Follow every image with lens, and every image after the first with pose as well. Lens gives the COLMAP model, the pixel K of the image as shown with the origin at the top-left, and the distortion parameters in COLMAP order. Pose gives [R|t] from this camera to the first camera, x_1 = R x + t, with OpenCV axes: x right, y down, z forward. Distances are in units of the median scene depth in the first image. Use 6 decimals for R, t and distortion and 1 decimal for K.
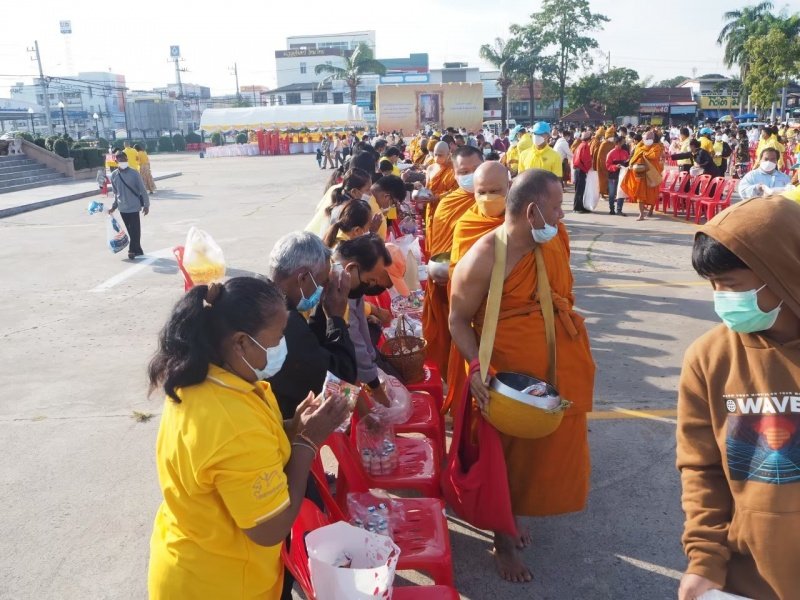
lens RADIAL K [[664.7, 0, 403.5], [0, 664.7, 298.4], [0, 0, 1]] dist [-0.059101, 0.020188]
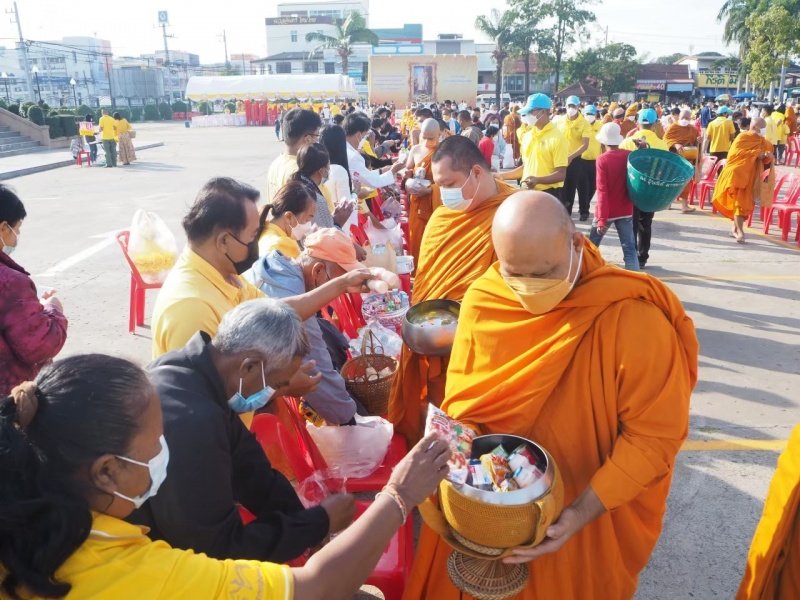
lens RADIAL K [[664.7, 0, 404.9], [0, 664.7, 303.1], [0, 0, 1]] dist [-0.059101, 0.020188]
pose [[0.999750, 0.014537, 0.016976, 0.001431], [-0.015295, 0.998854, 0.045357, -0.002375], [-0.016297, -0.045605, 0.998827, 0.009922]]
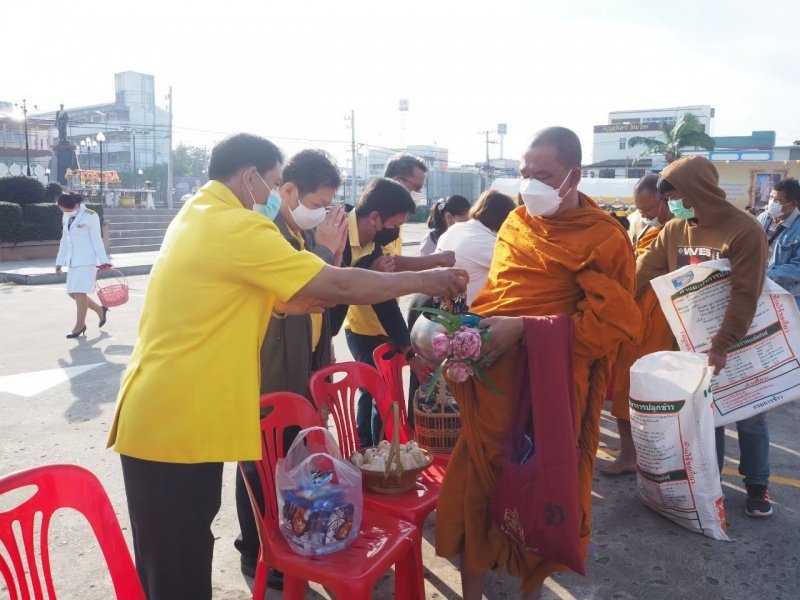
lens RADIAL K [[664.7, 0, 398.8], [0, 664.7, 295.3], [0, 0, 1]] dist [-0.059101, 0.020188]
pose [[0.885008, 0.104687, -0.453654, 0.015766], [-0.158001, 0.984100, -0.081140, -0.018394], [0.437947, 0.143488, 0.887476, 0.090824]]
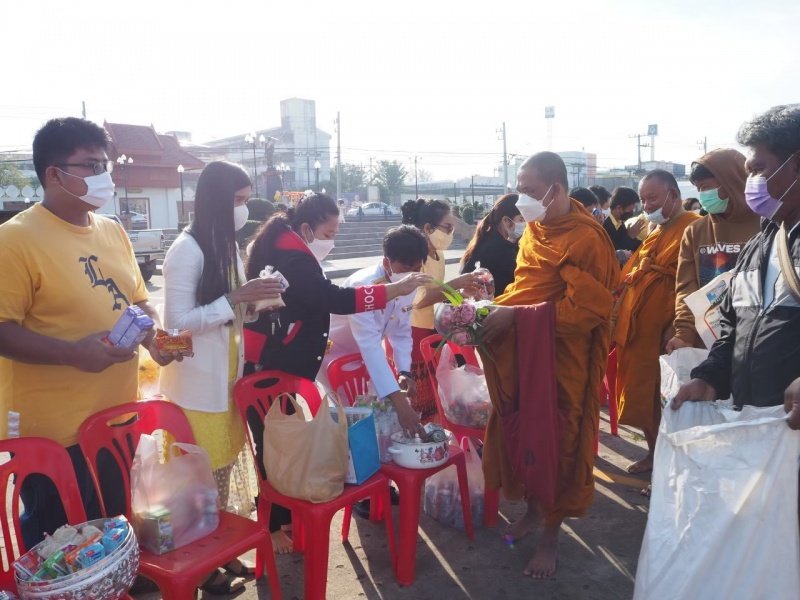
lens RADIAL K [[664.7, 0, 398.5], [0, 664.7, 304.2], [0, 0, 1]] dist [-0.059101, 0.020188]
pose [[0.769233, 0.097859, -0.631430, 0.024436], [-0.164362, 0.985254, -0.047538, -0.008845], [0.617467, 0.140350, 0.773974, 0.051473]]
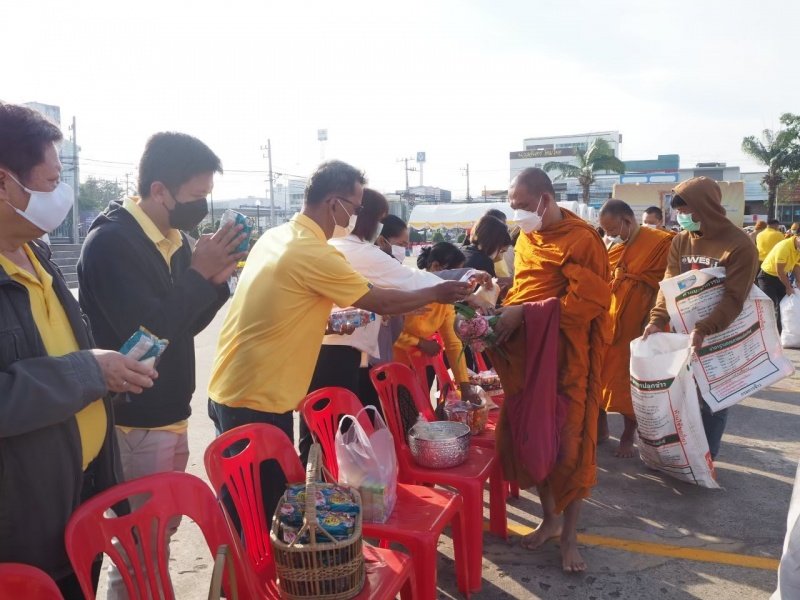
lens RADIAL K [[664.7, 0, 401.0], [0, 664.7, 296.0], [0, 0, 1]] dist [-0.059101, 0.020188]
pose [[0.934343, 0.052583, -0.352476, 0.012721], [-0.107379, 0.984629, -0.137750, -0.020665], [0.339815, 0.166554, 0.925627, 0.102499]]
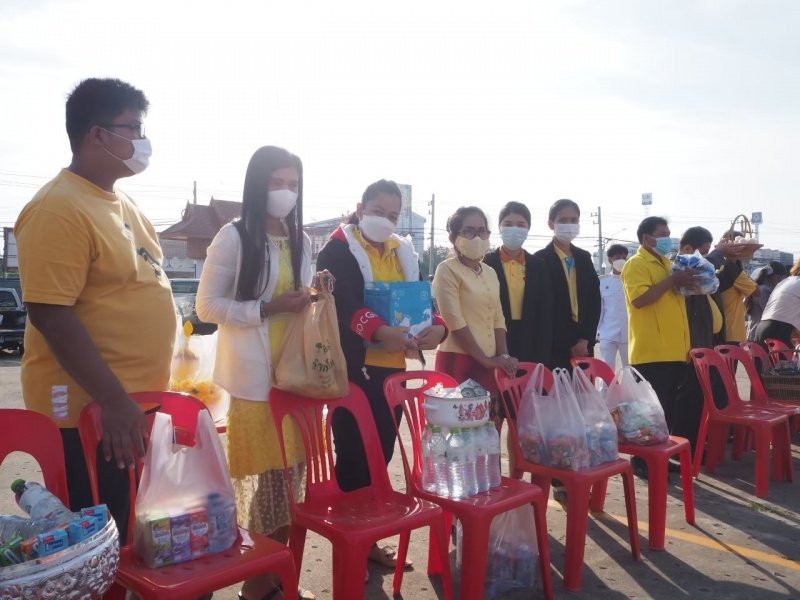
lens RADIAL K [[664.7, 0, 401.0], [0, 664.7, 297.1], [0, 0, 1]] dist [-0.059101, 0.020188]
pose [[0.675736, 0.029395, -0.736557, 0.022464], [-0.211946, 0.964760, -0.155942, -0.005382], [0.706017, 0.261486, 0.658153, 0.056878]]
